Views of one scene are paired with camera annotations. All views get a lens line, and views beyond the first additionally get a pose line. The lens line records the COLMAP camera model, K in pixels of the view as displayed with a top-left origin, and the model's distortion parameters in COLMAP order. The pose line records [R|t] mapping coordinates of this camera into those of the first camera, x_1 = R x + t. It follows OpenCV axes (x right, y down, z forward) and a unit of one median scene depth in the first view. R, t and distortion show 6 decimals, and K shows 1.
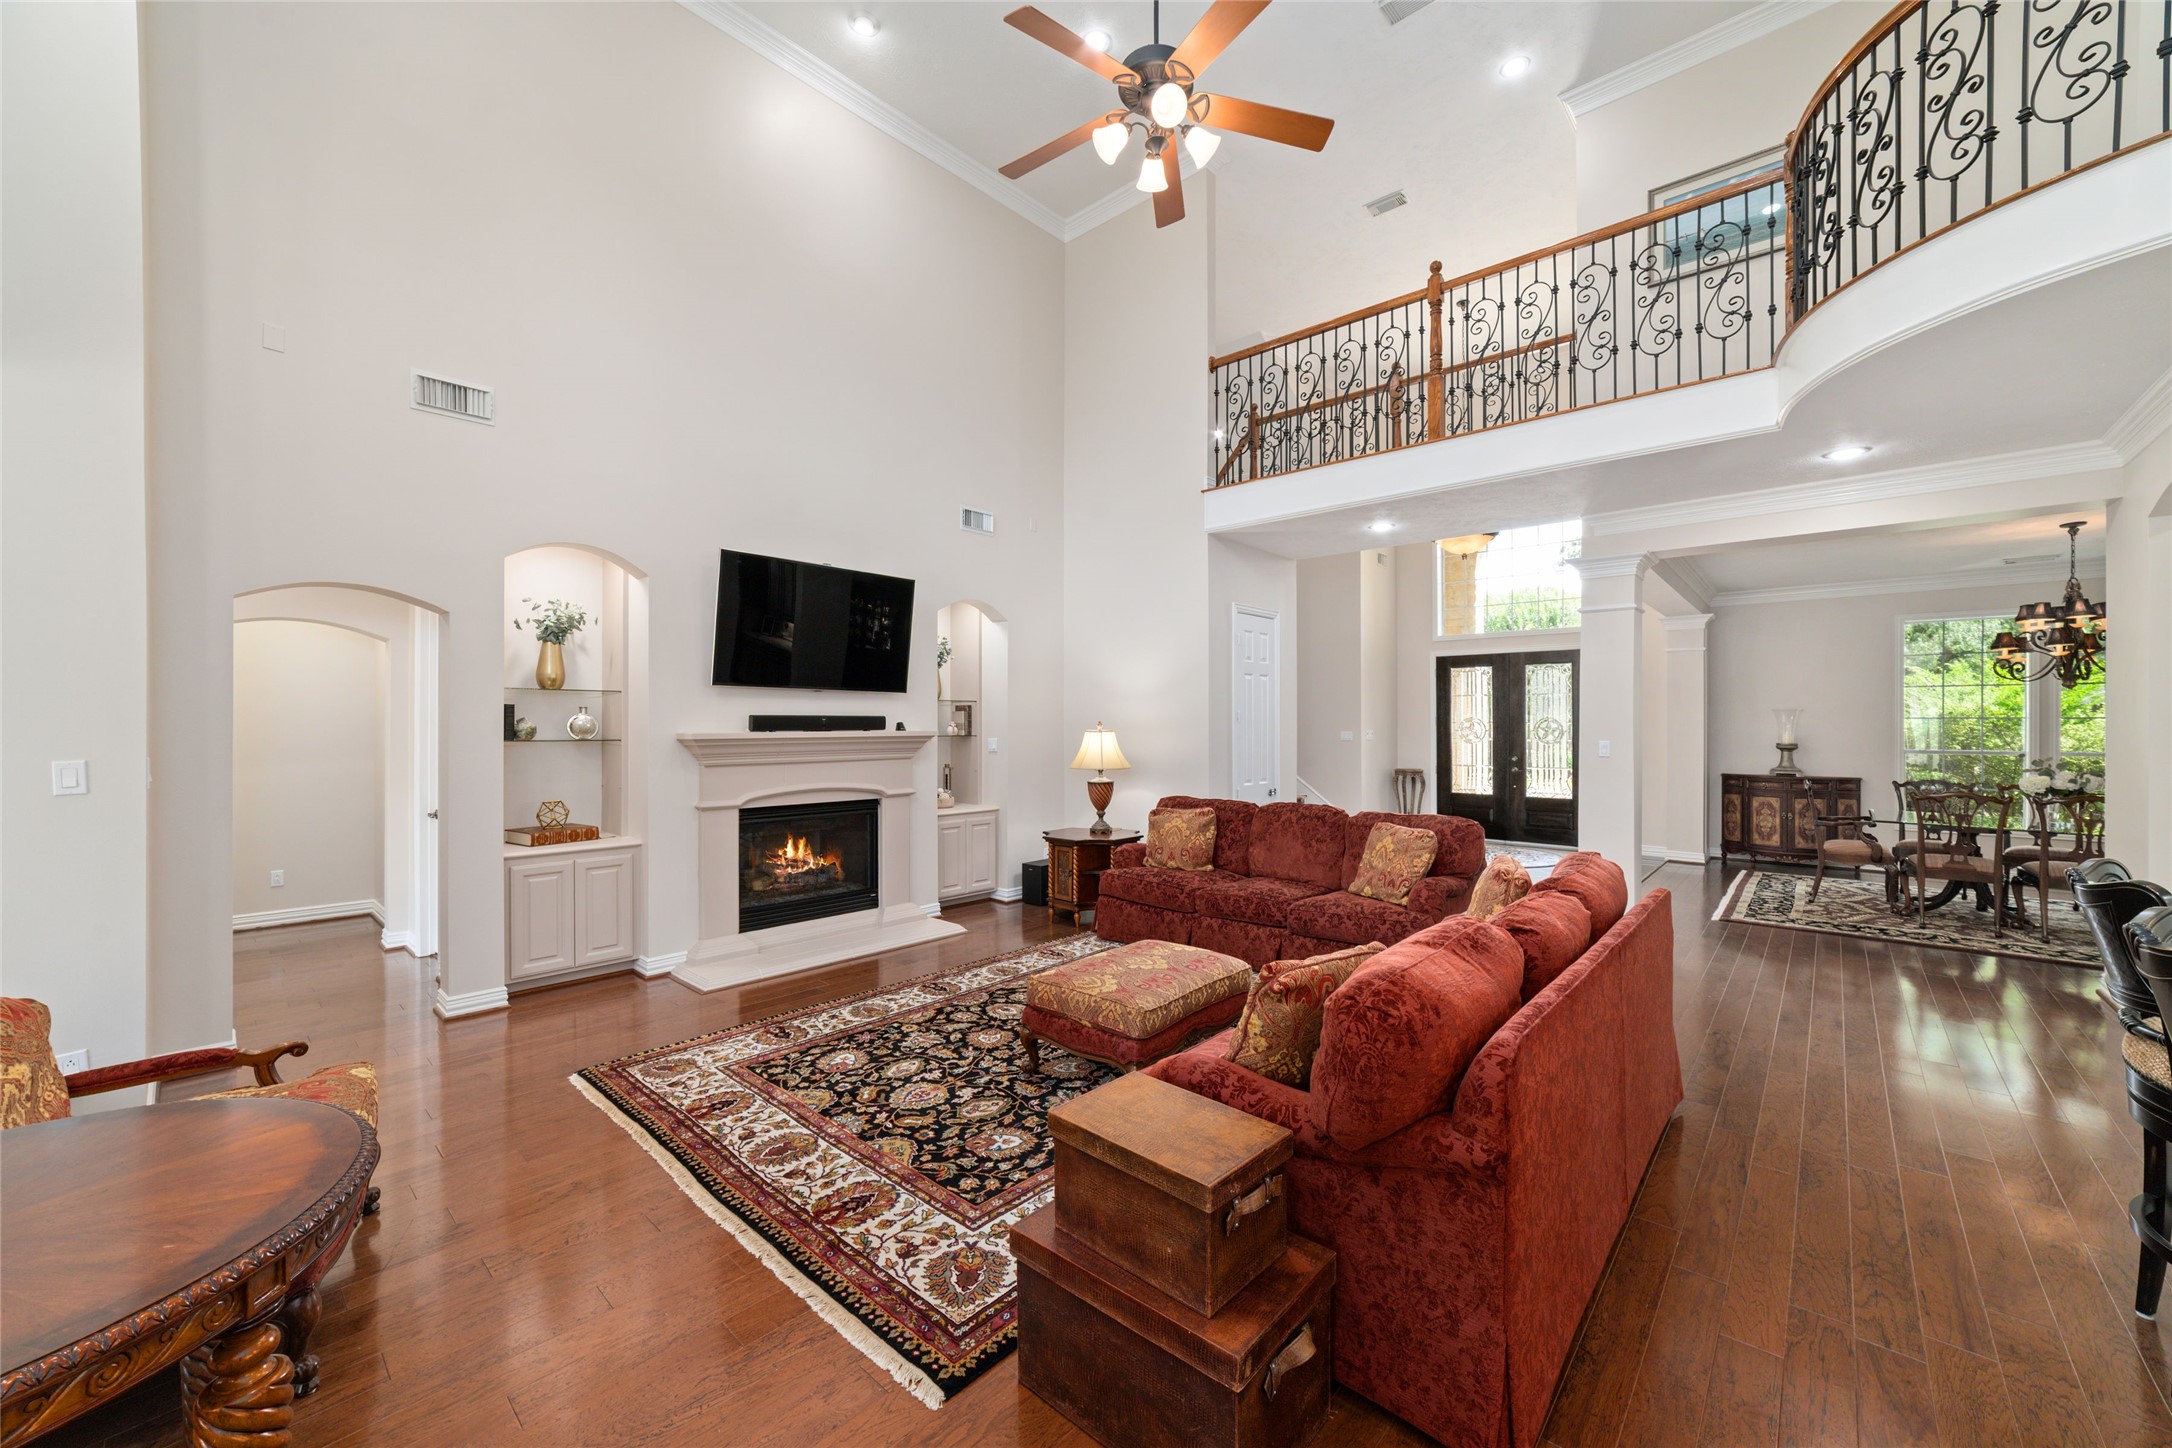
lens RADIAL K [[831.0, 0, 1093.7], [0, 831.0, 721.9], [0, 0, 1]] dist [-0.008291, 0.001673]
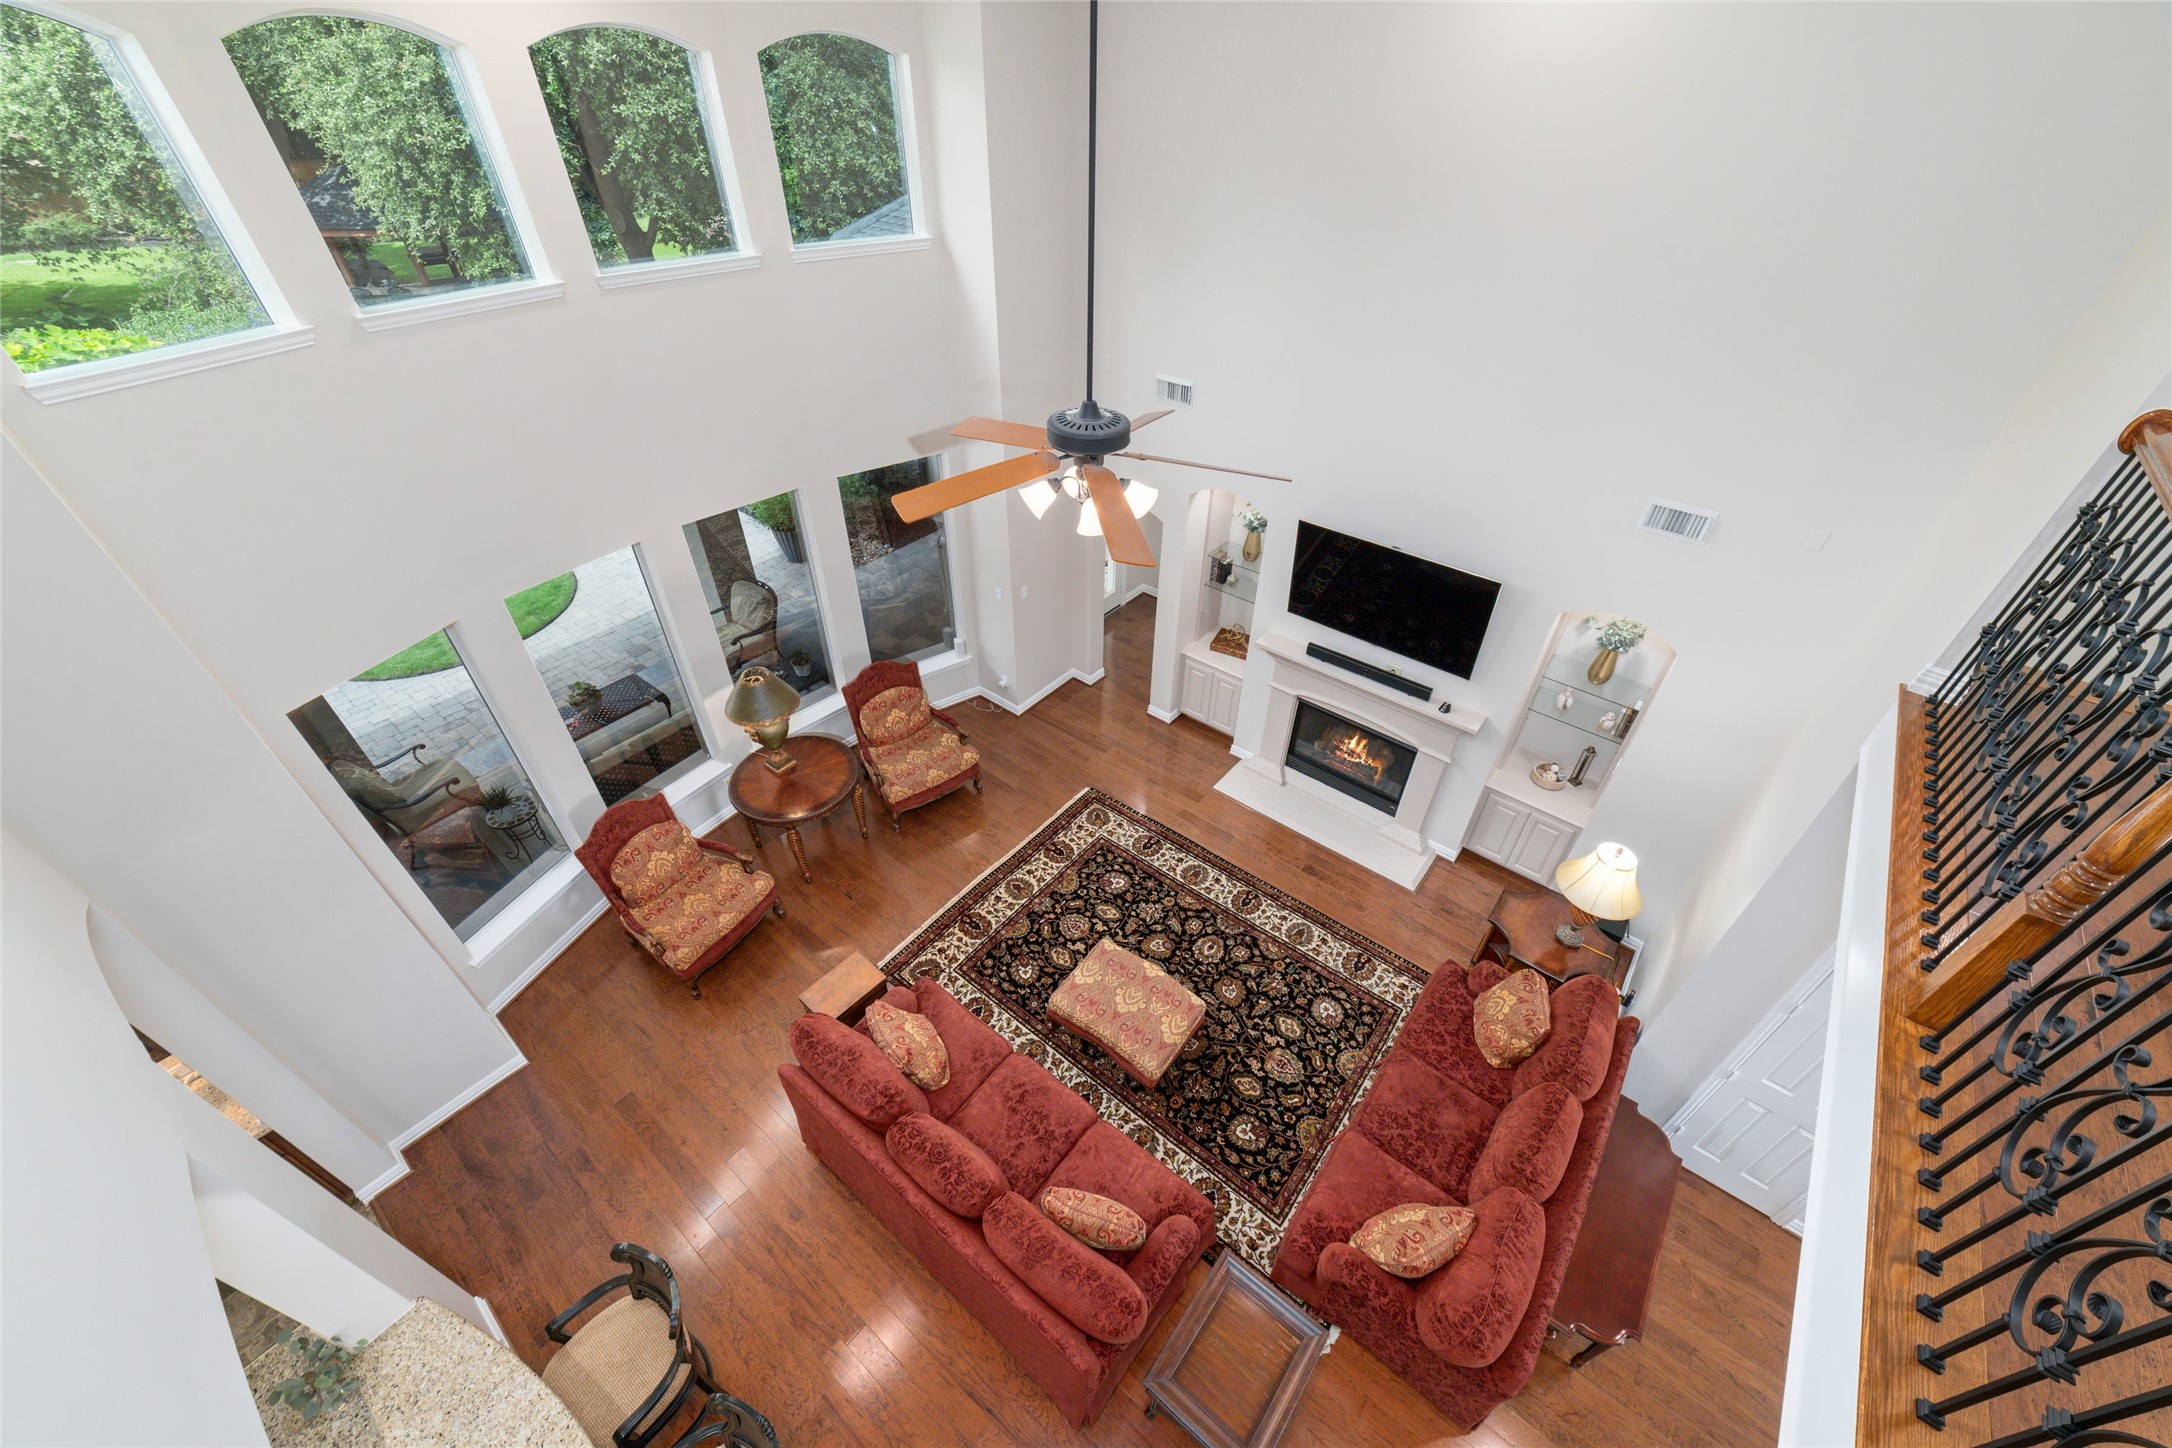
lens RADIAL K [[831.0, 0, 1087.6], [0, 831.0, 730.9], [0, 0, 1]] dist [-0.008291, 0.001673]
pose [[0.053692, 0.632622, -0.772597, 0.872855], [-0.005529, 0.773890, 0.633296, -0.981030], [0.998542, -0.029732, 0.045049, 0.861108]]
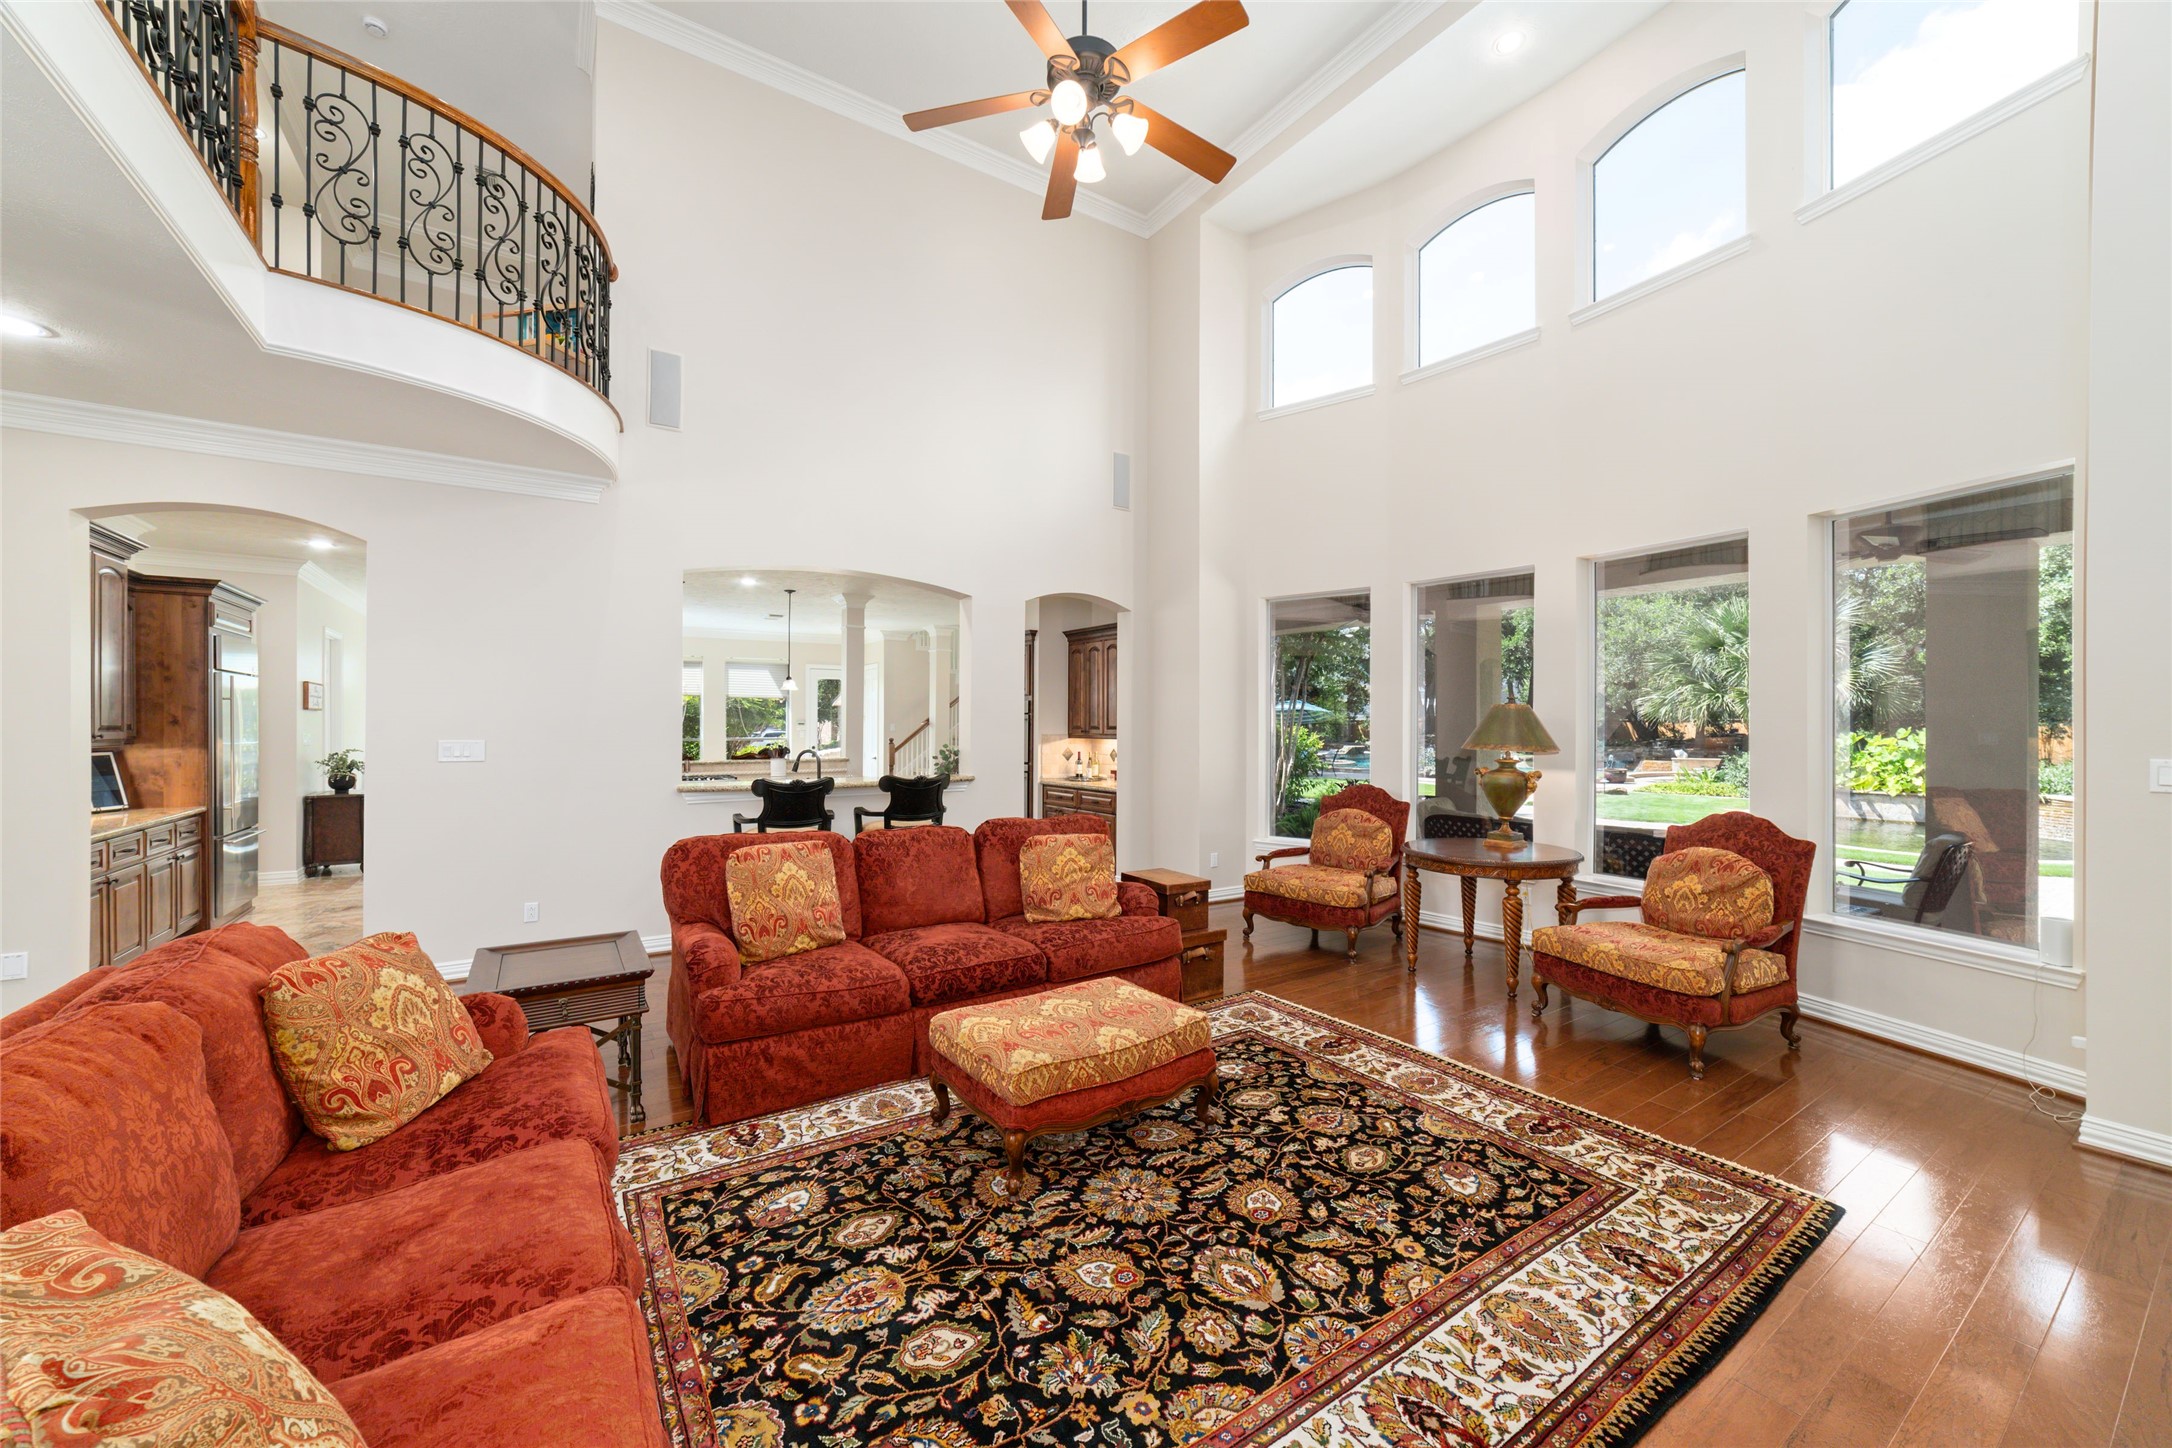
lens RADIAL K [[831.0, 0, 1098.9], [0, 831.0, 728.1], [0, 0, 1]] dist [-0.008291, 0.001673]
pose [[-0.970196, -0.003162, 0.242300, -0.166589], [-0.003504, 0.999993, -0.000983, 0.011318], [-0.242295, -0.001803, -0.970201, 1.769841]]
